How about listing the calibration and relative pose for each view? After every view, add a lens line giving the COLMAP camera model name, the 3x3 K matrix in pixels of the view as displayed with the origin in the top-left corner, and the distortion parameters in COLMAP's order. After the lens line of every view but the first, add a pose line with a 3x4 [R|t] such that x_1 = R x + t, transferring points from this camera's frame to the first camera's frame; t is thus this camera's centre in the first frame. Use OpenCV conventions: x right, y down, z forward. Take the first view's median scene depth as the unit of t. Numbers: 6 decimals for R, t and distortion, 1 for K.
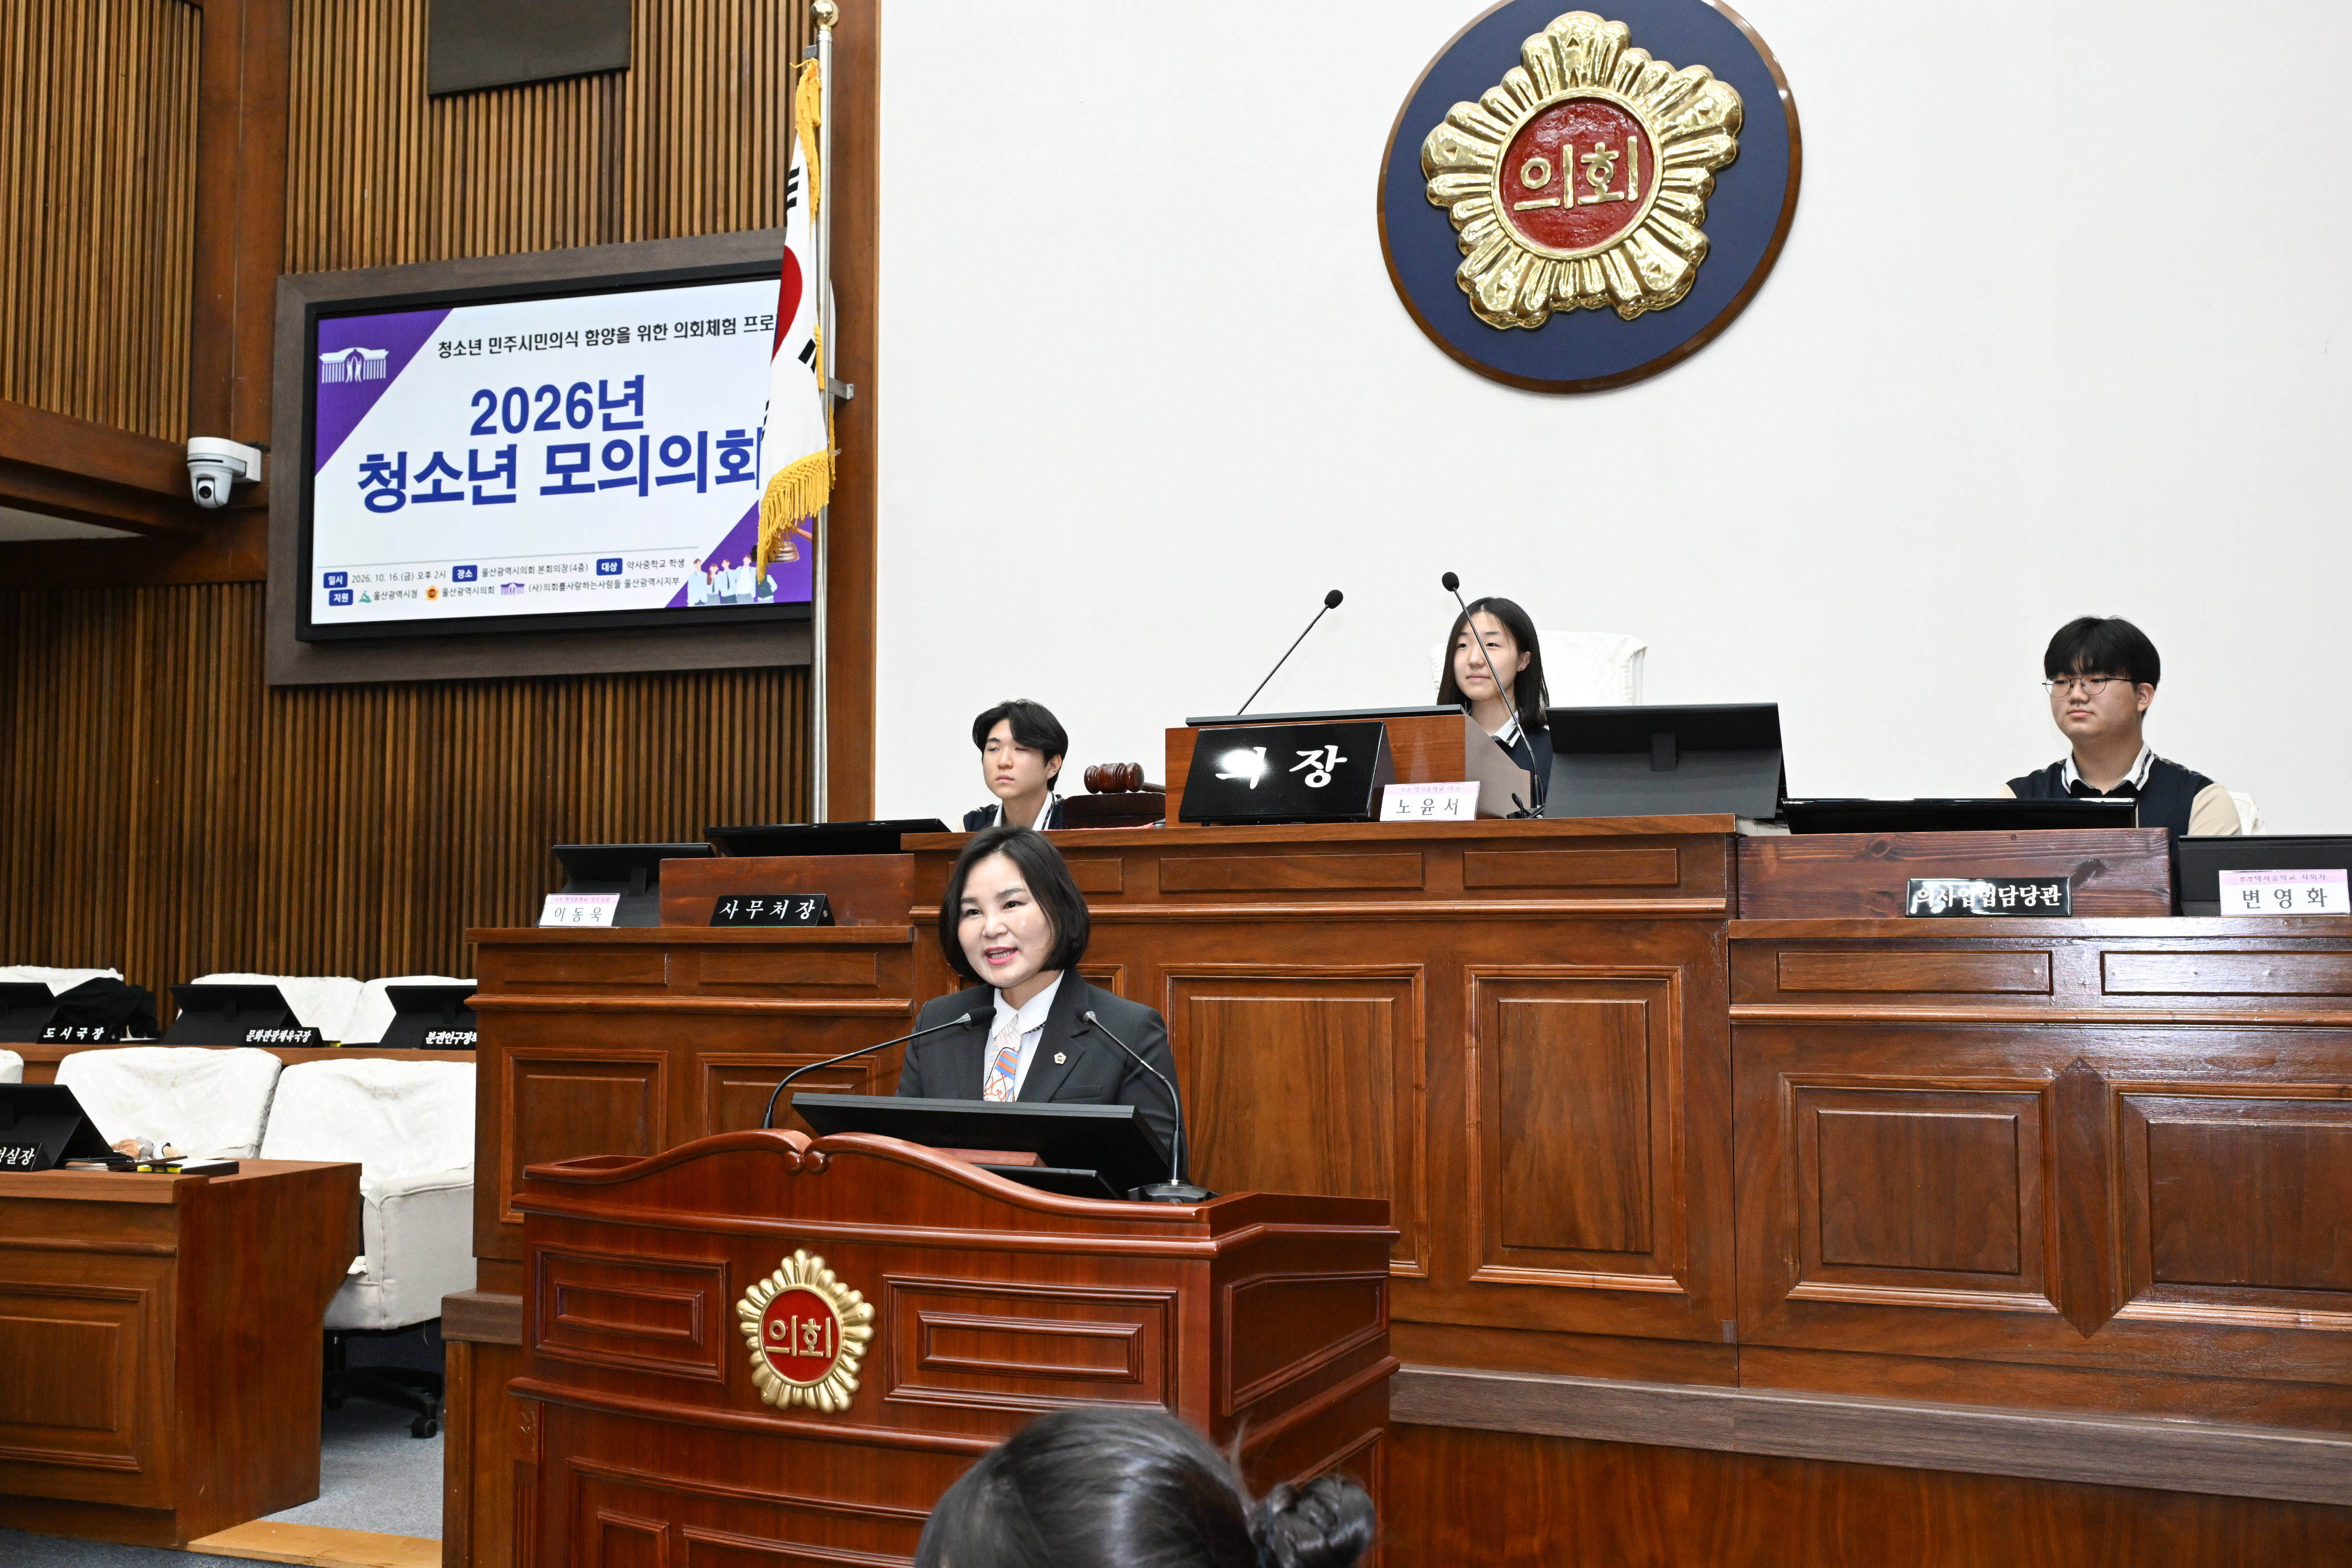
lens RADIAL K [[2248.9, 0, 1160.4], [0, 2248.9, 784.6], [0, 0, 1]] dist [-0.007413, 0.005134]
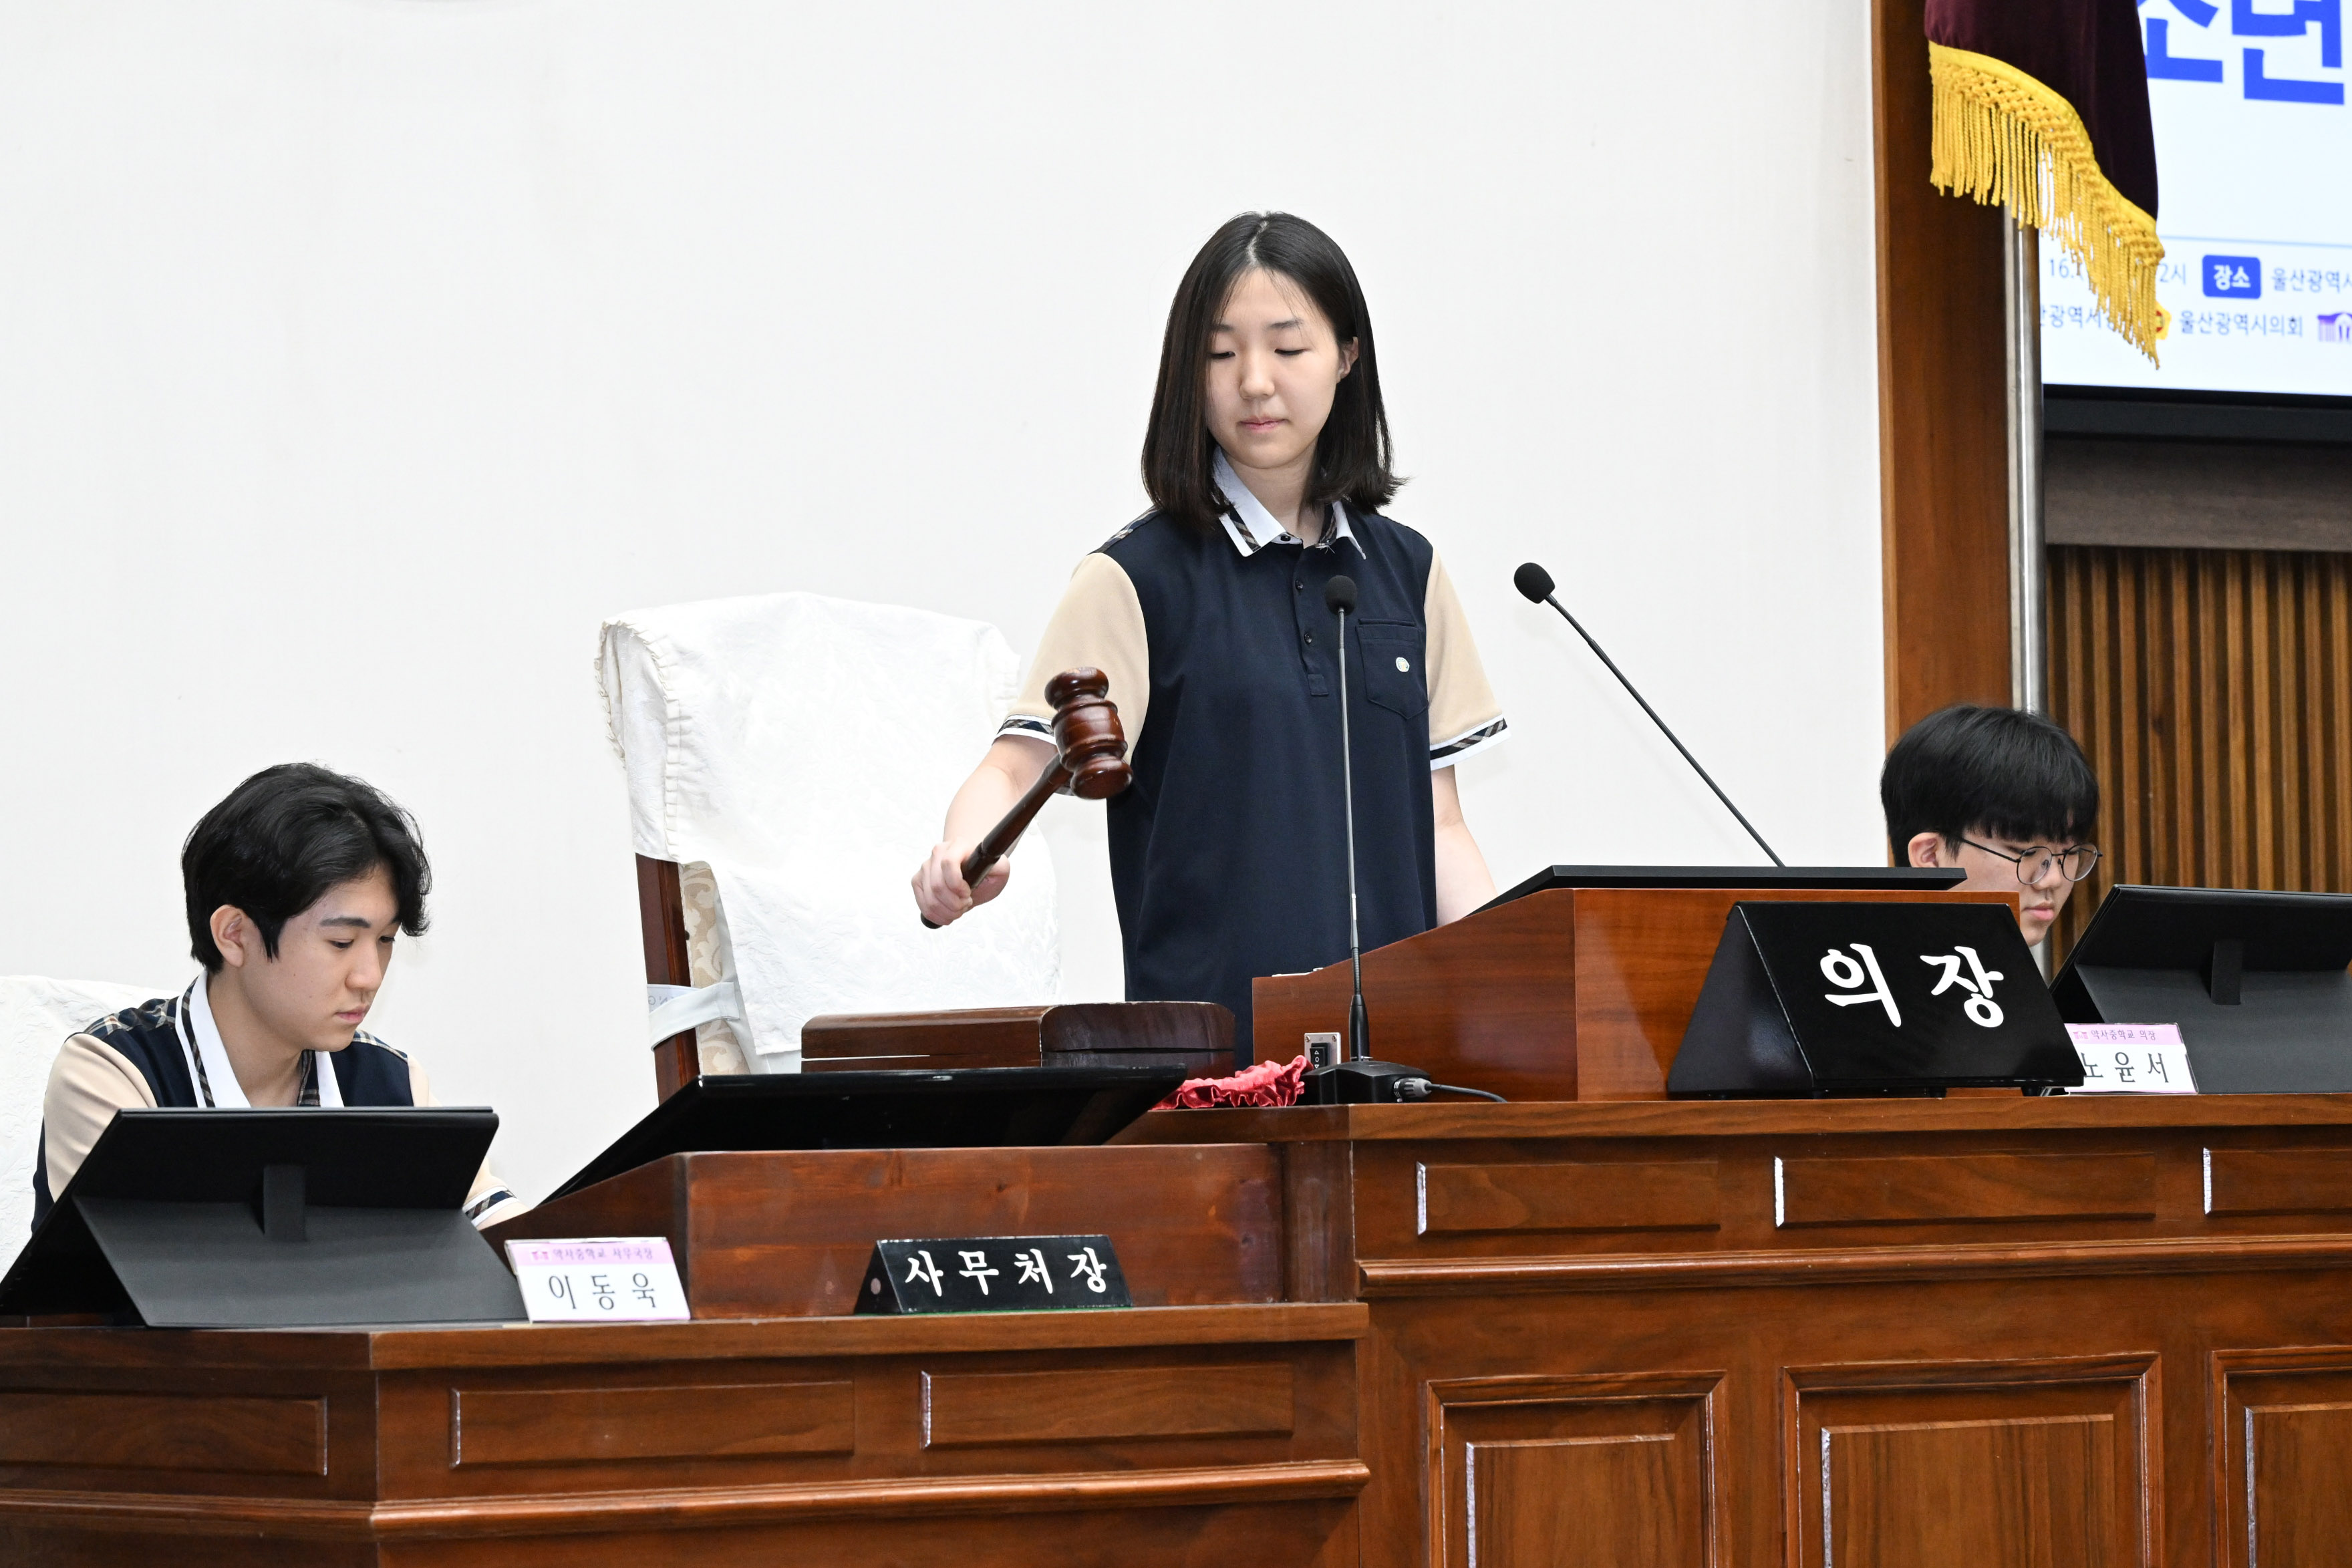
lens RADIAL K [[8884.3, 0, 1176.0], [0, 8884.3, 784.0], [0, 0, 1]] dist [0.001379, -1.051949]
pose [[0.446370, 0.032343, 0.894264, -0.885107], [-0.046803, 0.998823, -0.012763, -0.009525], [-0.893624, -0.036157, 0.447359, 0.106566]]
